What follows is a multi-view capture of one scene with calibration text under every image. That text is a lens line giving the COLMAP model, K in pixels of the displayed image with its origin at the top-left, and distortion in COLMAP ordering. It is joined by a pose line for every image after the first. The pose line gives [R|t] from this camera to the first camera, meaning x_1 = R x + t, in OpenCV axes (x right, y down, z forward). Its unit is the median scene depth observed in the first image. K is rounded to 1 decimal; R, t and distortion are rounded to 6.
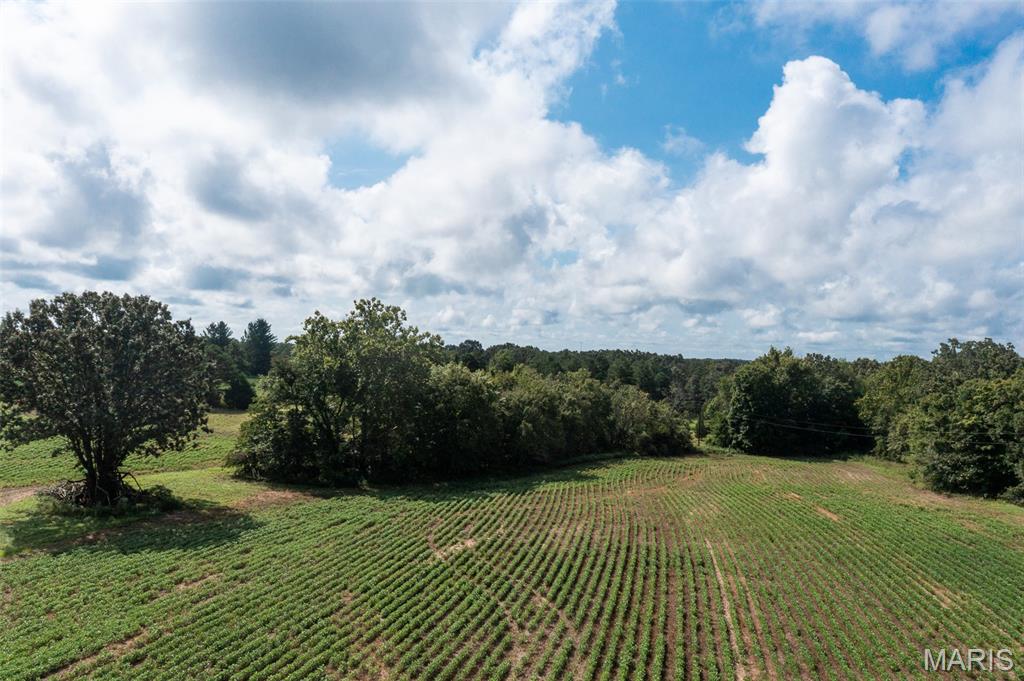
lens RADIAL K [[806.6, 0, 513.6], [0, 806.6, 355.0], [0, 0, 1]] dist [0.065518, 0.002586]
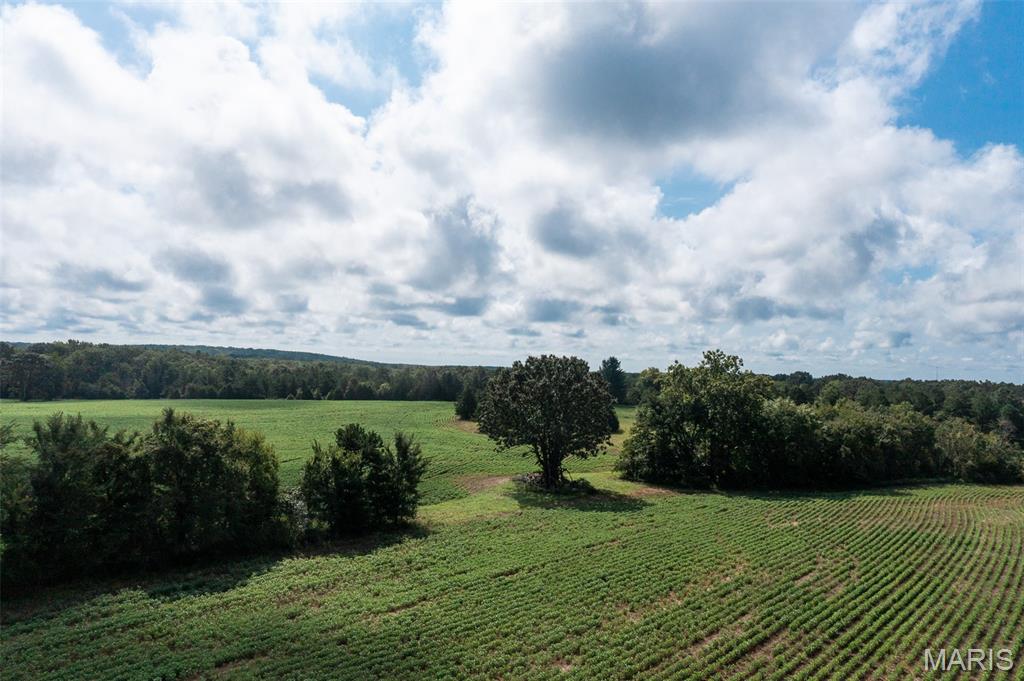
lens RADIAL K [[855.6, 0, 511.4], [0, 855.6, 348.2], [0, 0, 1]] dist [0.082403, -0.019351]
pose [[0.926756, -0.019089, -0.375178, 0.009038], [0.005551, 0.999295, -0.037132, -0.004491], [0.375623, 0.032330, 0.926209, -0.091305]]
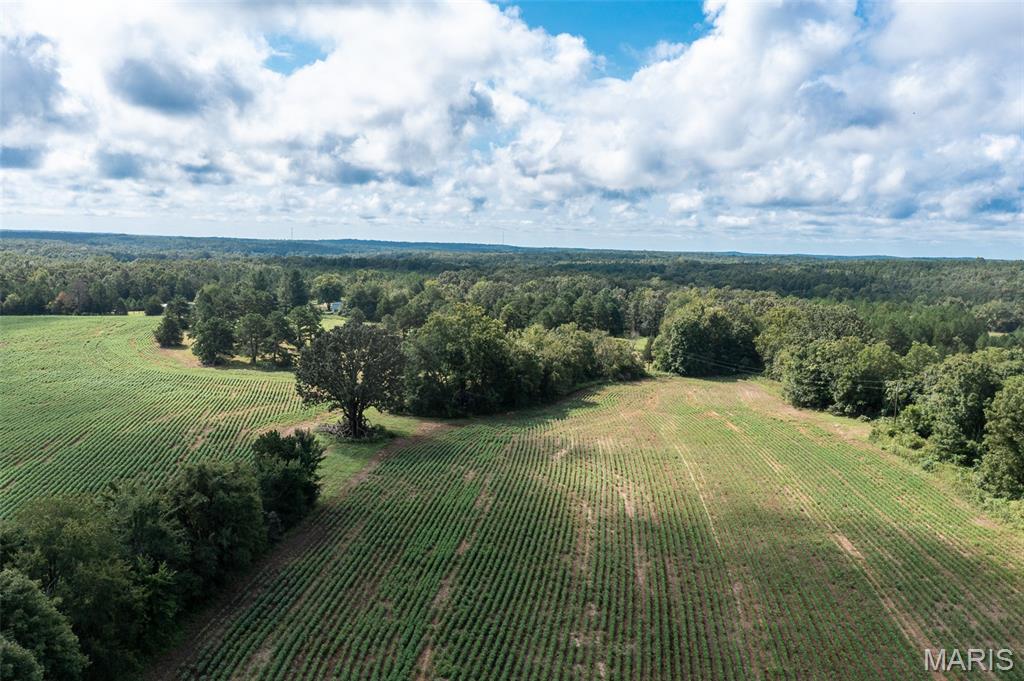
lens RADIAL K [[890.8, 0, 511.2], [0, 890.8, 342.5], [0, 0, 1]] dist [0.297142, -0.458576]
pose [[0.993064, -0.023399, 0.115222, -0.059250], [0.006516, 0.989443, 0.144775, -0.050690], [-0.117393, -0.143020, 0.982733, -0.161377]]
